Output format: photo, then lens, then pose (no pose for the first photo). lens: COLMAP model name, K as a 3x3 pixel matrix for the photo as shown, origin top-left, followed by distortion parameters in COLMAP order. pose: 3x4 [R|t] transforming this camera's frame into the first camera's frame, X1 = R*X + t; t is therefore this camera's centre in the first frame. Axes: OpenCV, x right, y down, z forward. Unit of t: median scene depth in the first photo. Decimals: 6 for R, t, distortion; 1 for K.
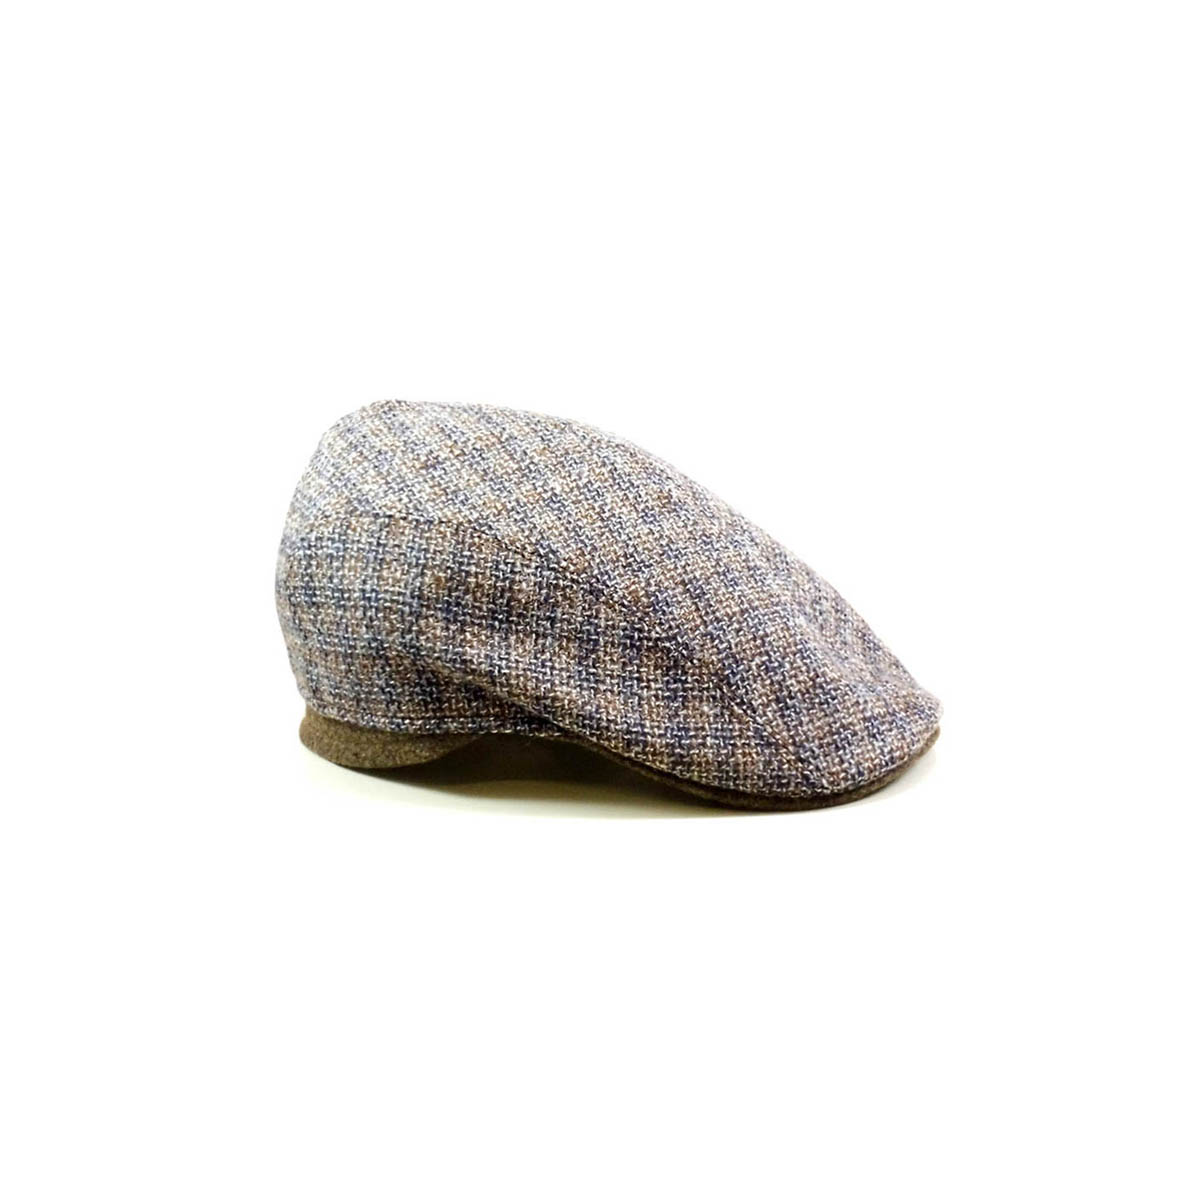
lens RADIAL K [[3611.1, 0, 601.3], [0, 3611.1, 599.1], [0, 0, 1]] dist [0.929277, 0.000000]
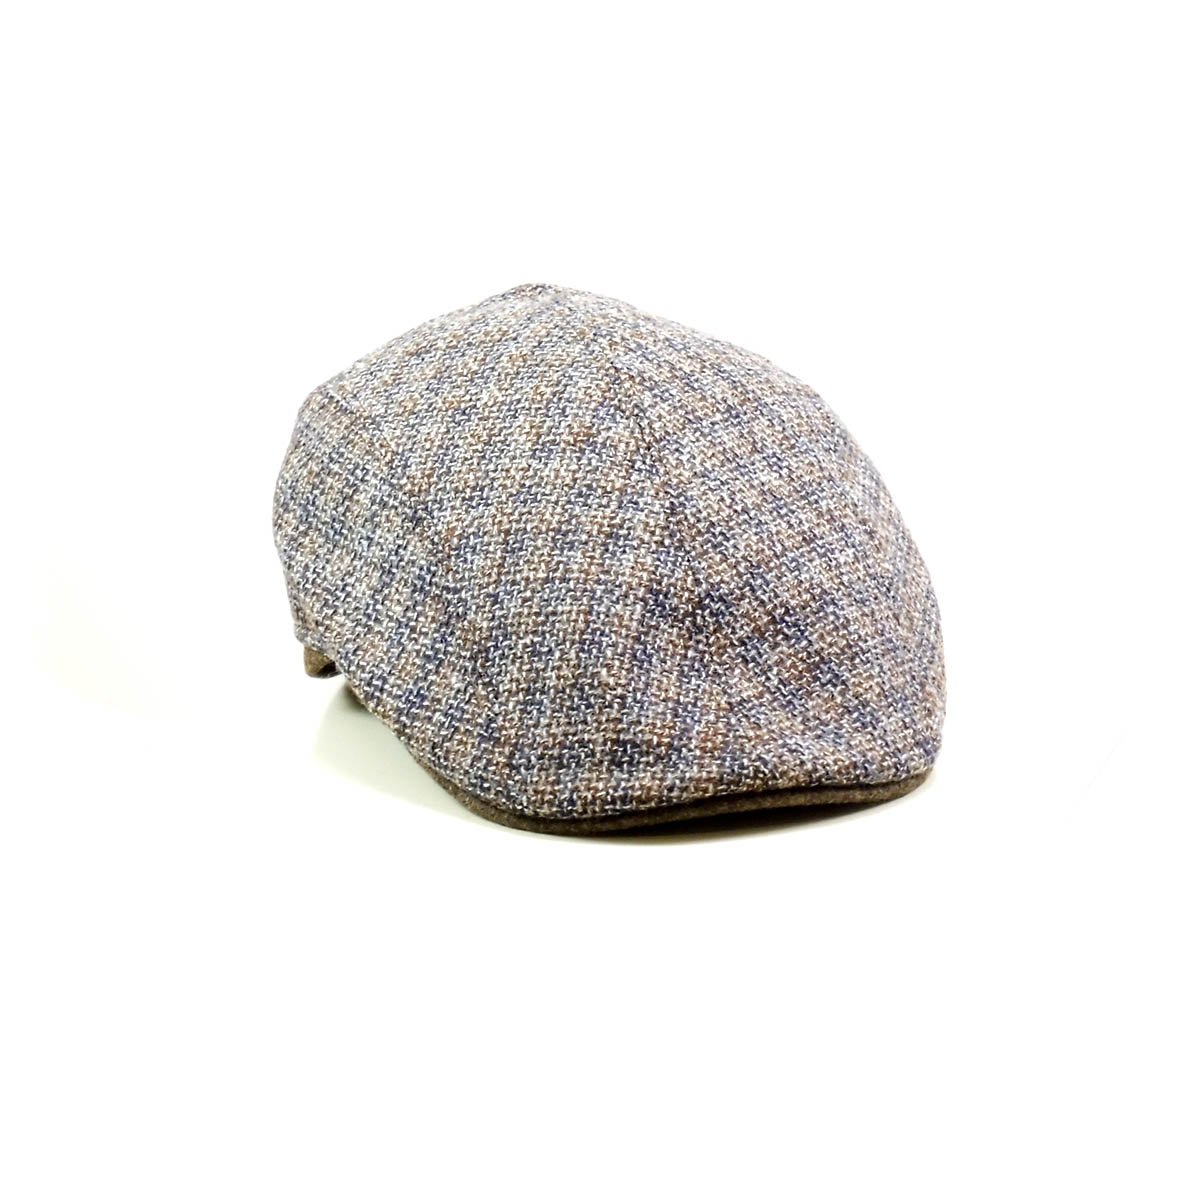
lens RADIAL K [[3611.1, 0, 594.3], [0, 3611.1, 602.9], [0, 0, 1]] dist [0.929277, 0.000000]
pose [[0.587787, 0.199718, -0.783976, 0.697215], [-0.181281, 0.976923, 0.112956, -0.087043], [0.788444, 0.075726, 0.610428, 0.512145]]
